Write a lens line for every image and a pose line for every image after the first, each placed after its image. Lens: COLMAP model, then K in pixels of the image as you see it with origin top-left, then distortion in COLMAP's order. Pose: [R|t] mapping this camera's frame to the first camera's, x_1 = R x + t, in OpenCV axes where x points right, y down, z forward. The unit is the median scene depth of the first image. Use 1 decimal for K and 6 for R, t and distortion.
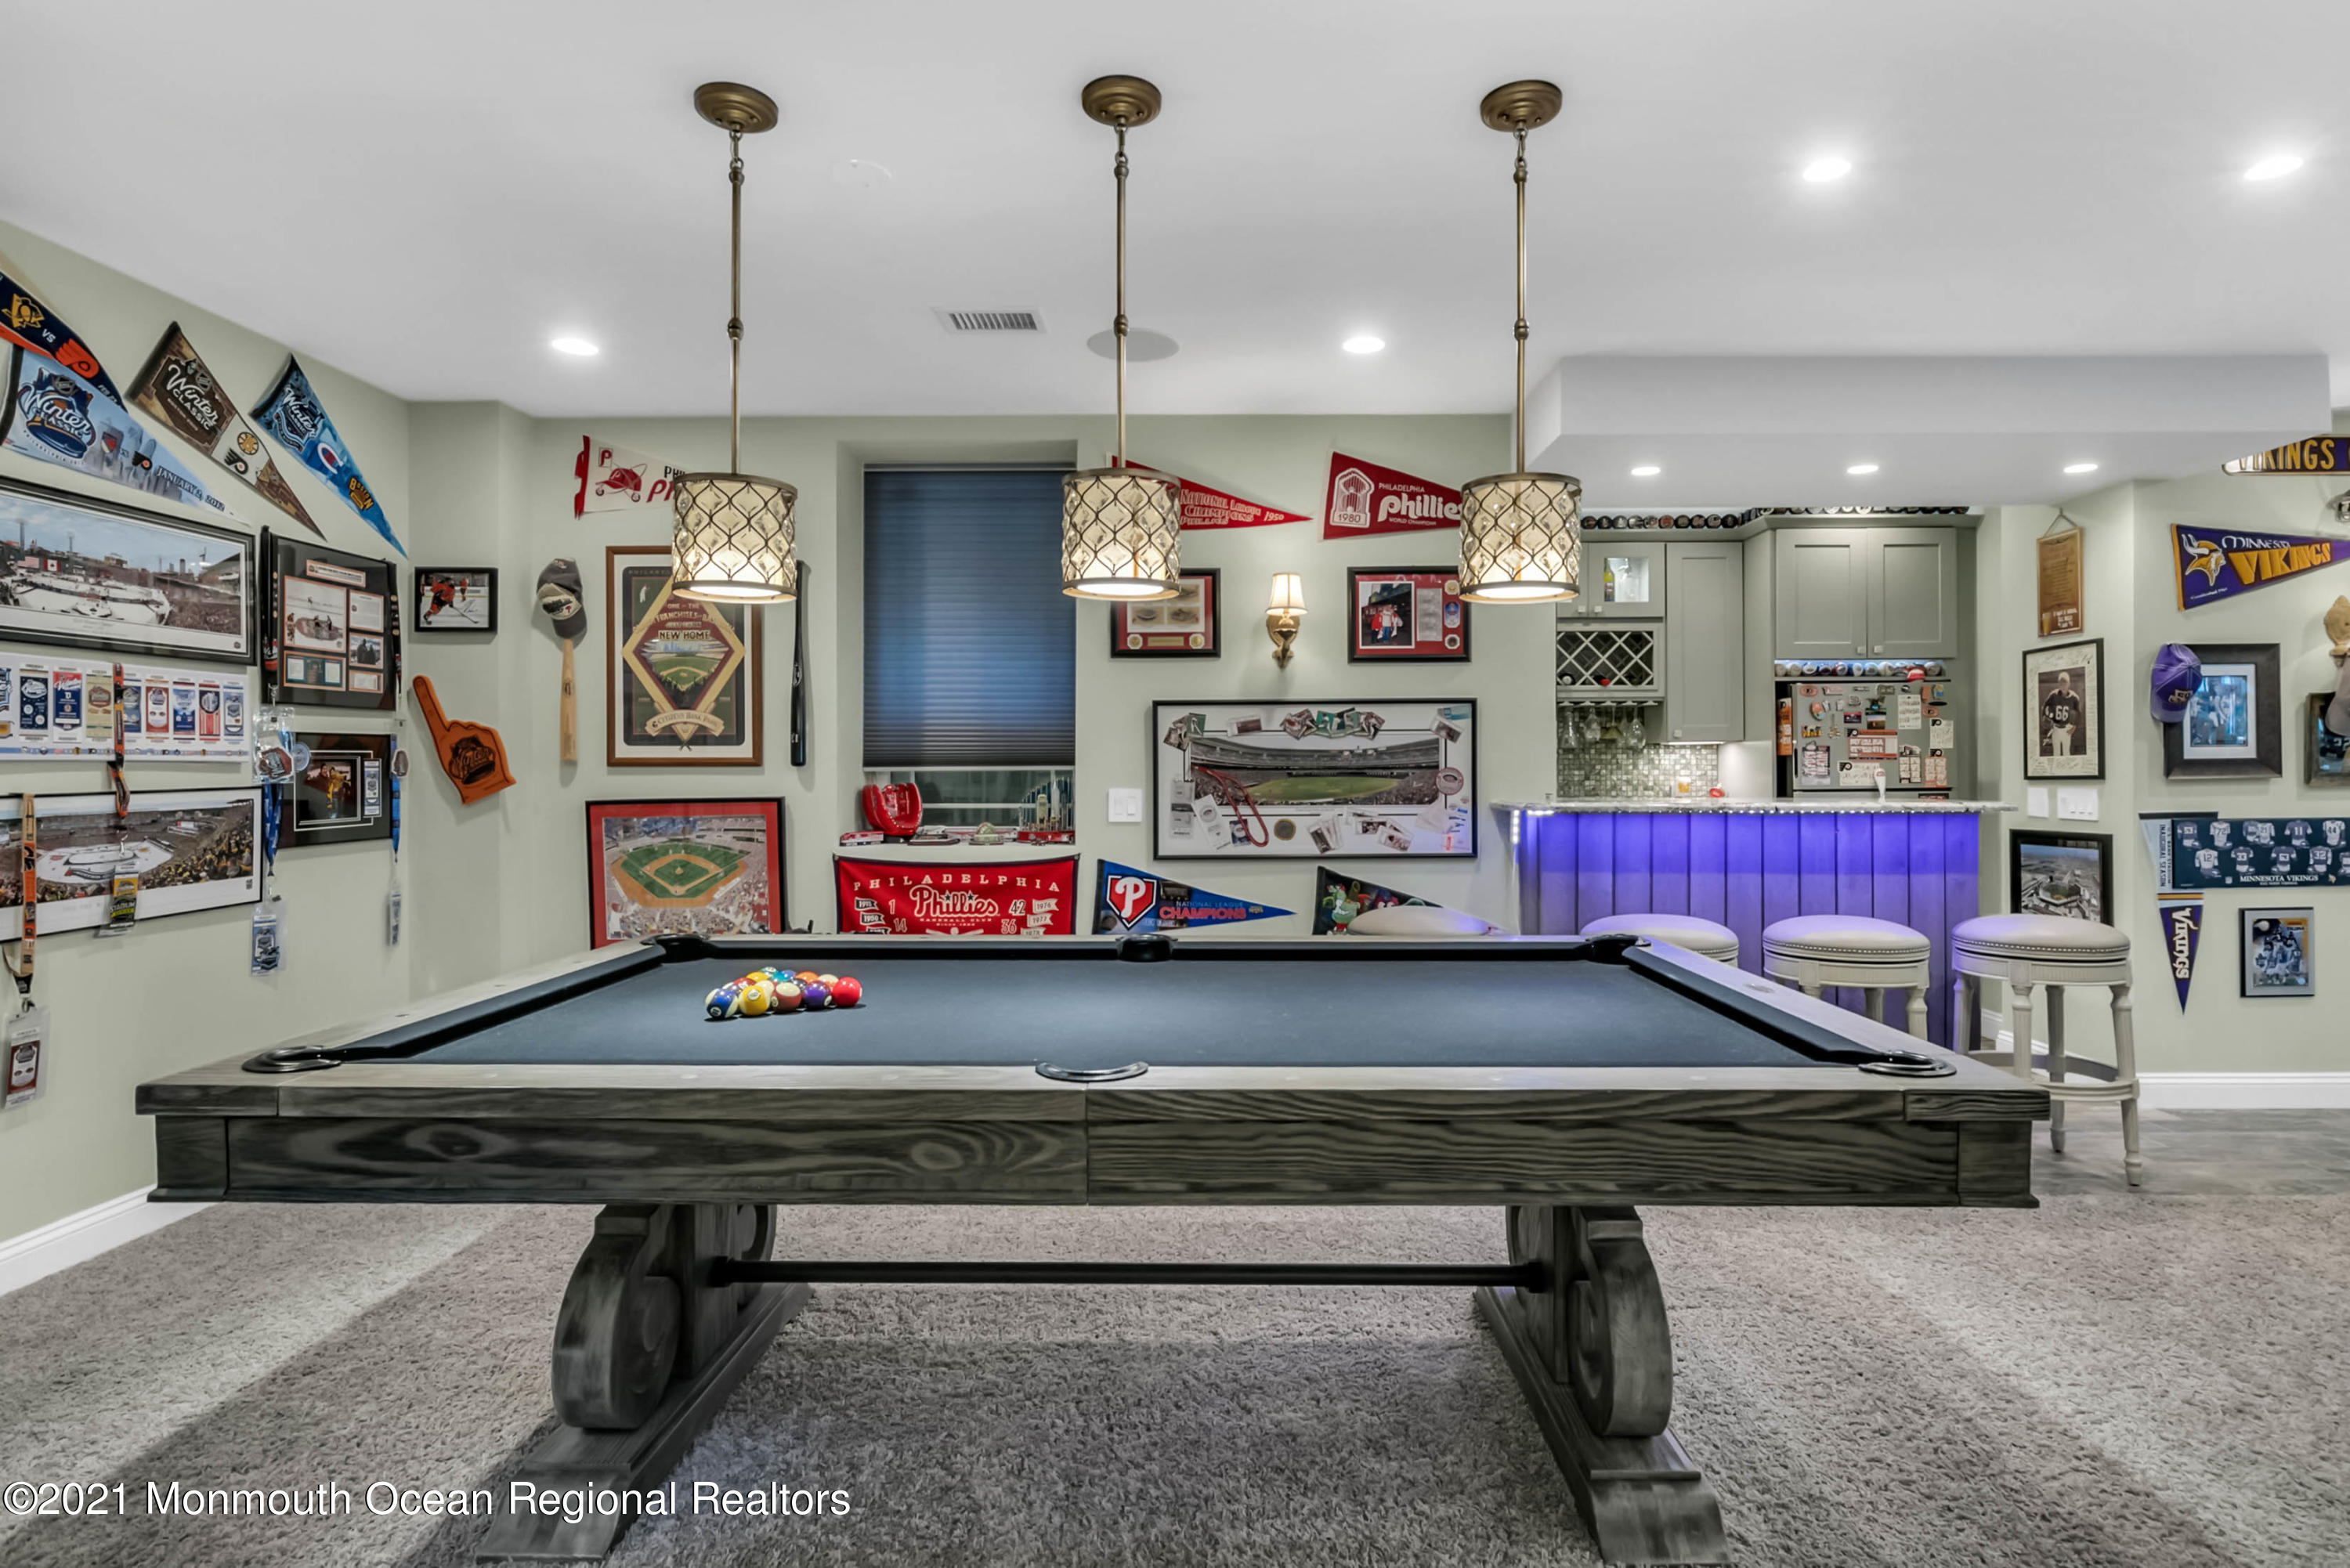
lens RADIAL K [[1163.6, 0, 1172.7], [0, 1163.6, 770.4], [0, 0, 1]] dist [-0.001905, -0.000588]
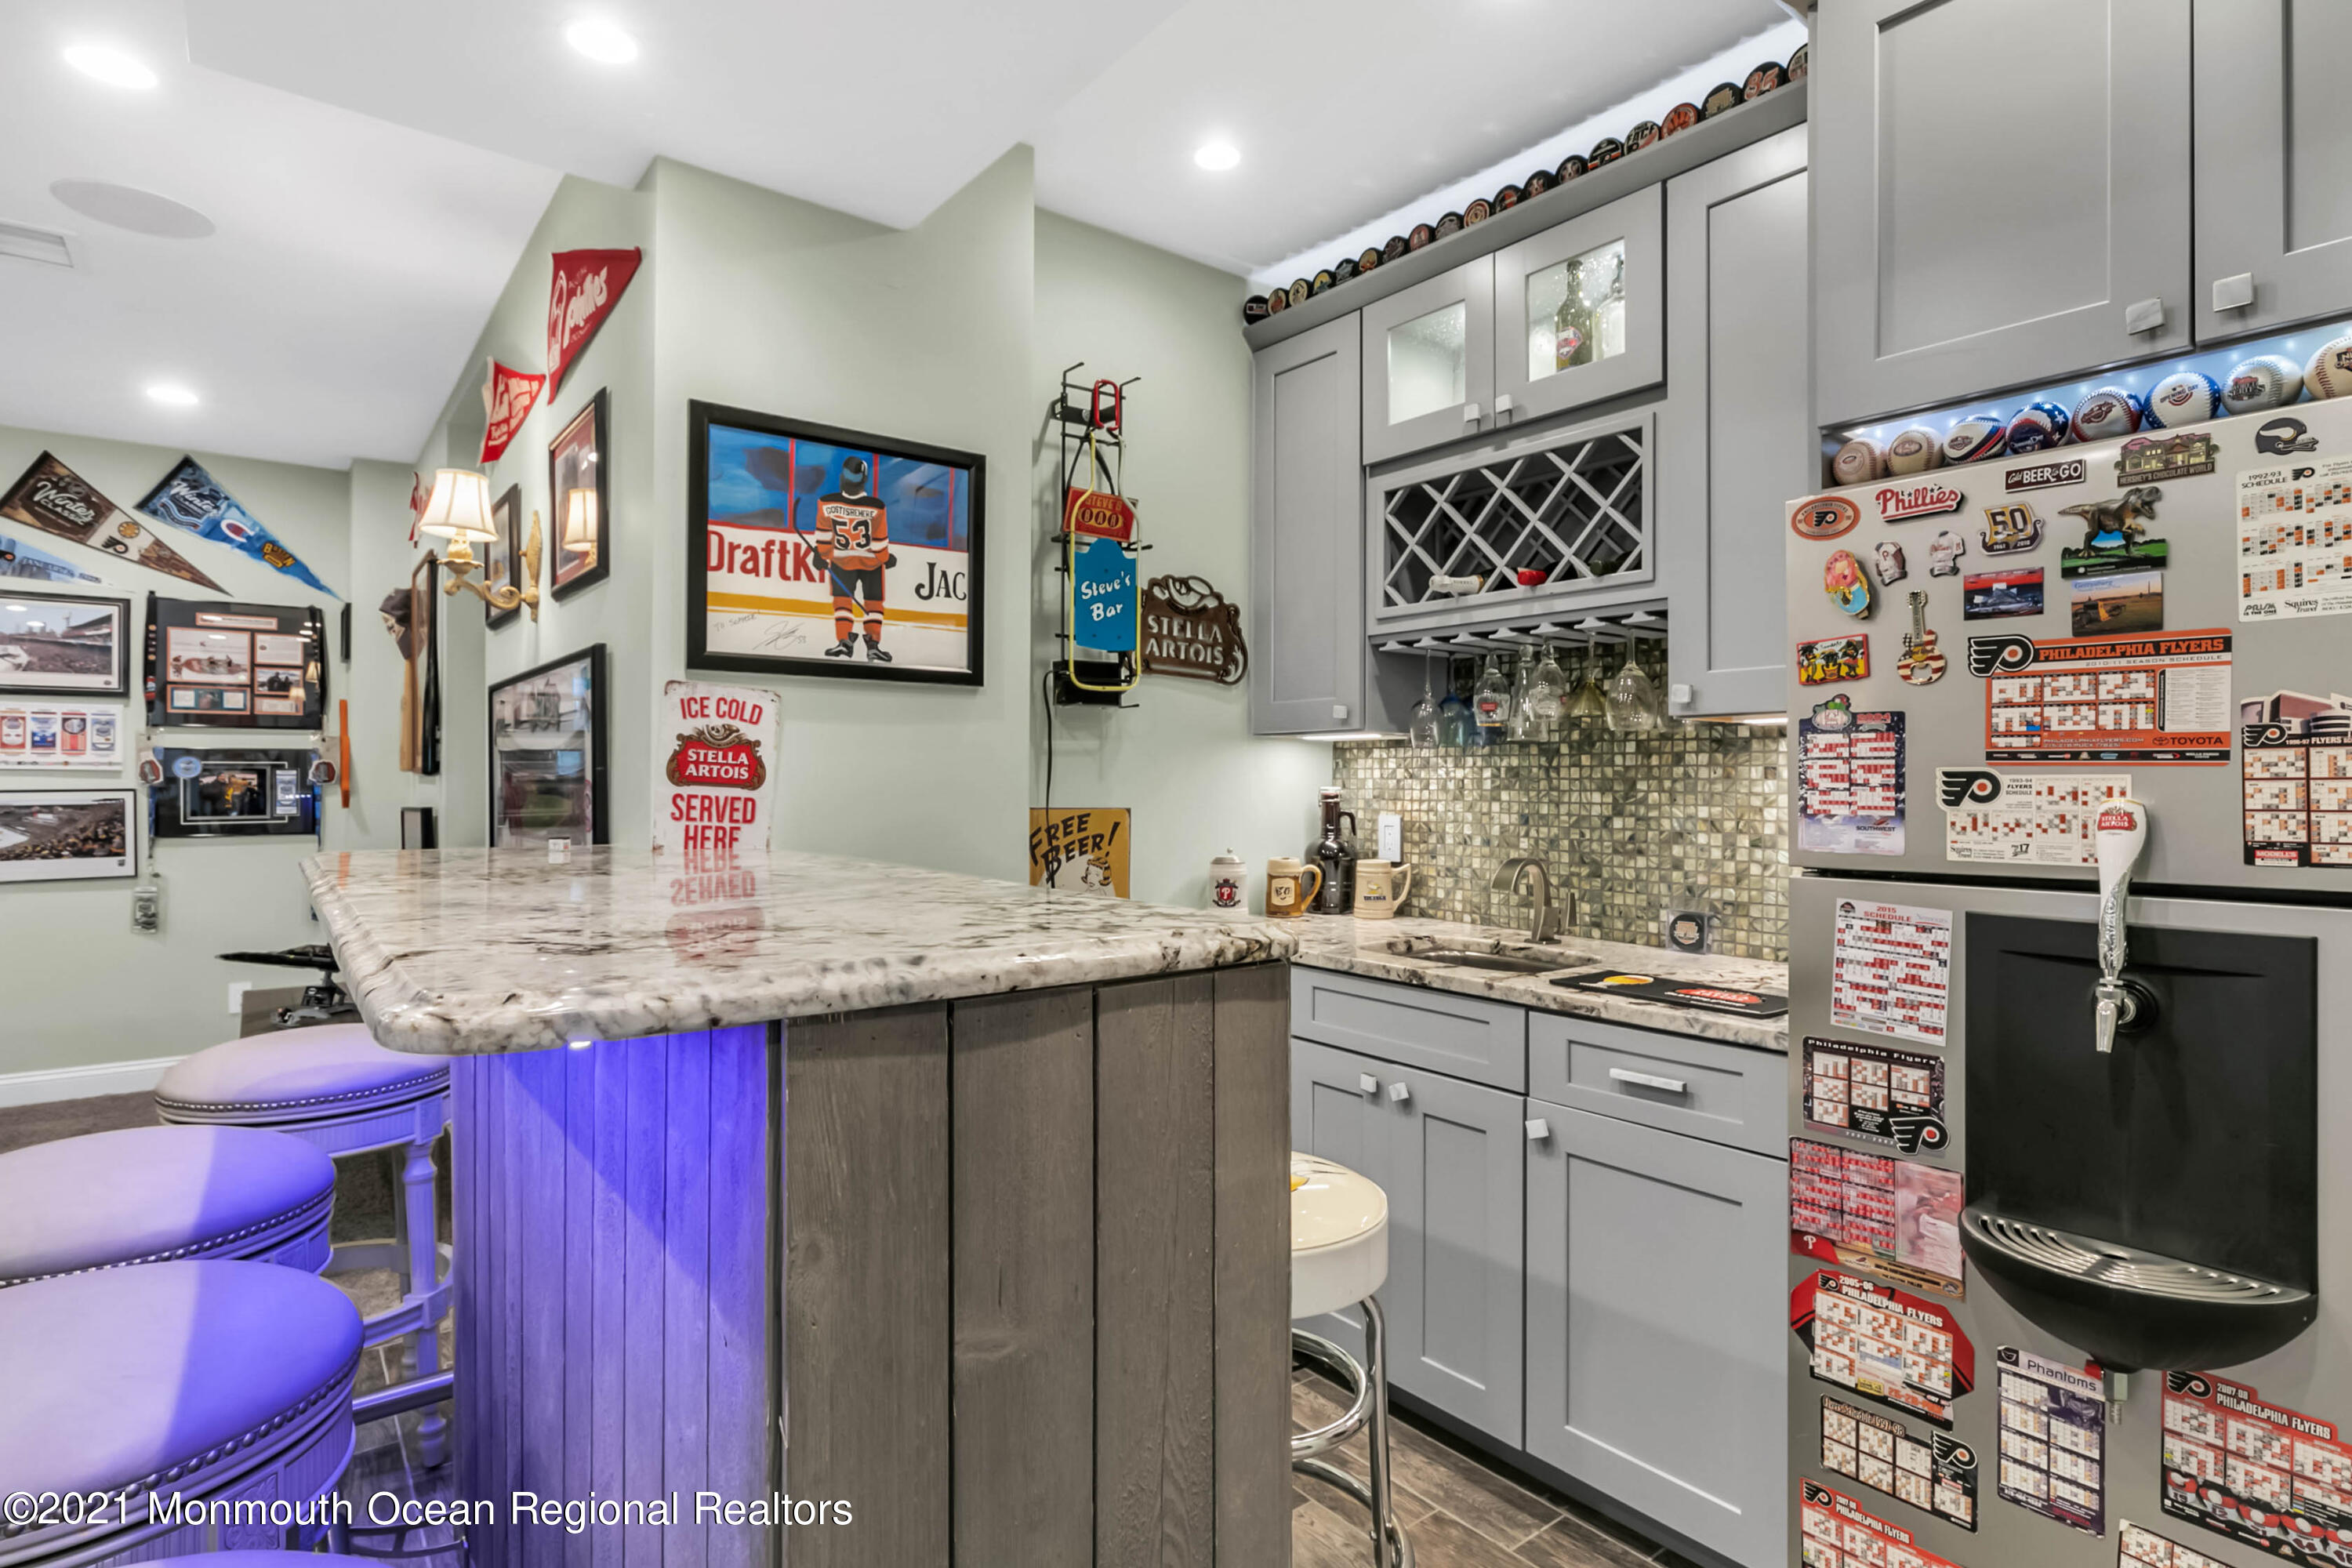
lens RADIAL K [[1164.7, 0, 1176.3], [0, 1164.7, 781.5], [0, 0, 1]] dist [-0.001905, -0.000588]
pose [[0.650826, 0.005823, -0.759205, 0.937667], [-0.008086, 0.999967, 0.000738, -0.005076], [0.759184, 0.005658, 0.650852, 0.994024]]
